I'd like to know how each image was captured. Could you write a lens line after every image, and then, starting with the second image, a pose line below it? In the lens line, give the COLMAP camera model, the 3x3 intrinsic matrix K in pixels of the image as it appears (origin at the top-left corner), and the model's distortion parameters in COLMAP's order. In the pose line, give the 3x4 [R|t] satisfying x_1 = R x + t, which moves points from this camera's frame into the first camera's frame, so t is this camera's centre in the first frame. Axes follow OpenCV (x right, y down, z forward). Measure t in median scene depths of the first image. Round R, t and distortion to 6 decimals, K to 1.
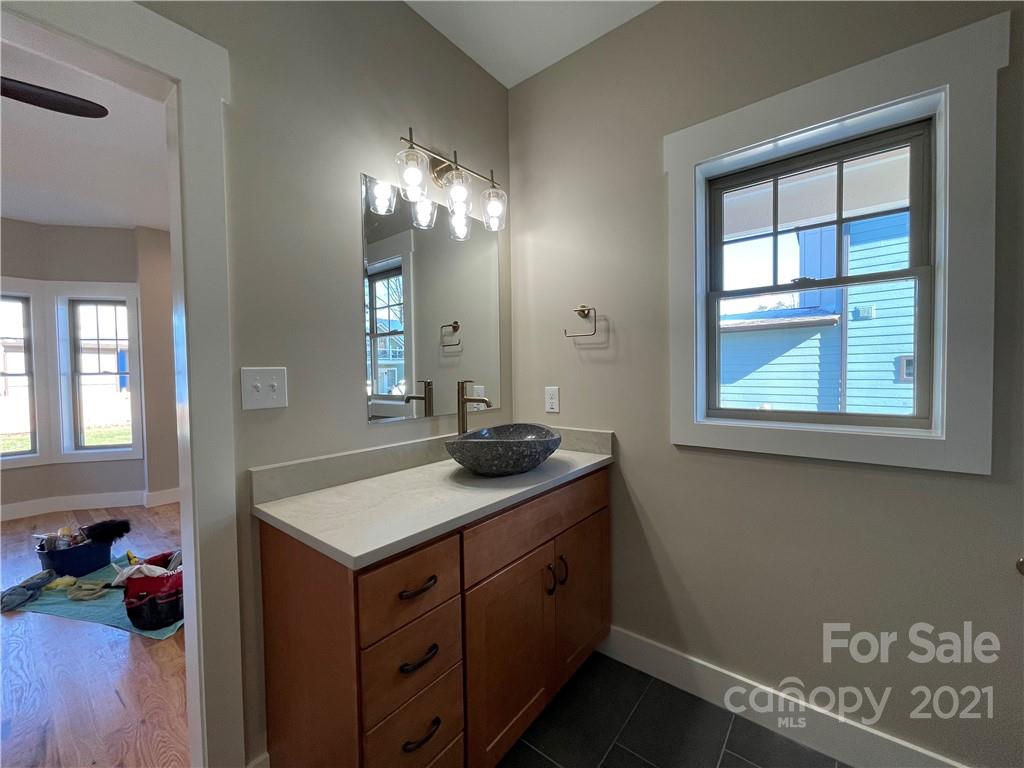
lens RADIAL K [[414.3, 0, 515.8], [0, 414.3, 383.3], [0, 0, 1]] dist [0.000391, -0.001312]
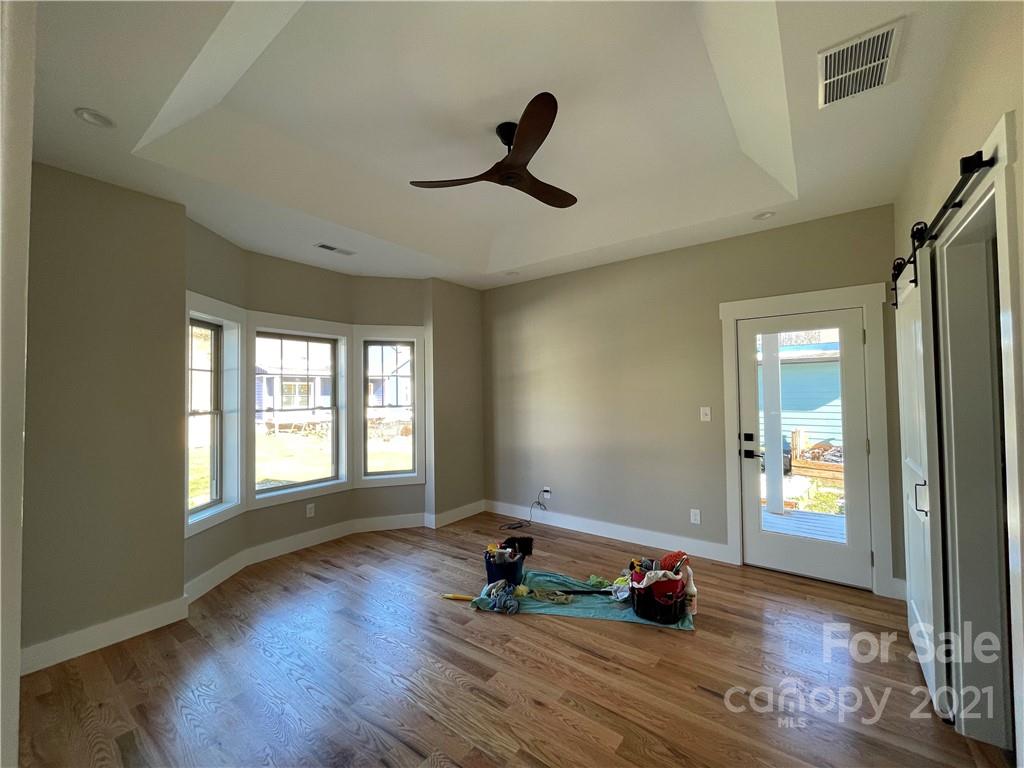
lens RADIAL K [[414.3, 0, 508.1], [0, 414.3, 382.2], [0, 0, 1]] dist [0.000391, -0.001312]
pose [[0.999767, -0.000353, 0.021583, -0.710690], [0.001588, 0.998362, -0.057191, -0.025048], [-0.021528, 0.057212, 0.998130, -0.128960]]
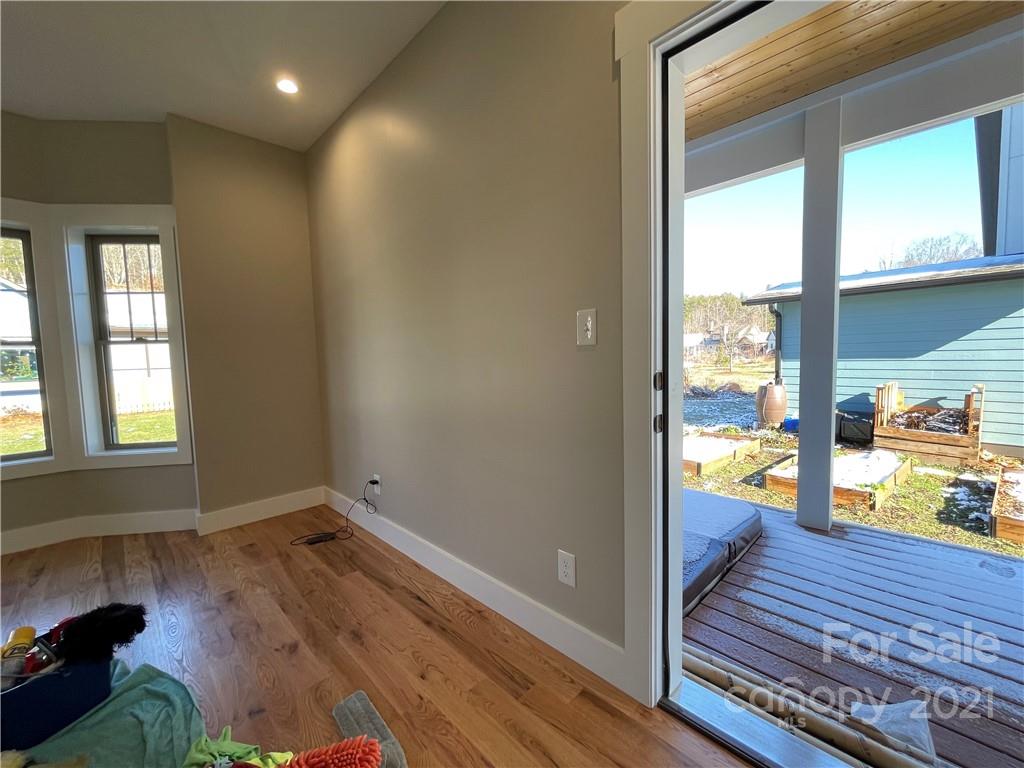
lens RADIAL K [[414.3, 0, 508.2], [0, 414.3, 384.4], [0, 0, 1]] dist [0.000391, -0.001312]
pose [[0.991900, -0.005059, -0.126923, -0.290389], [0.010549, 0.999036, 0.042619, 0.026345], [0.126585, -0.043612, 0.990997, 0.389764]]
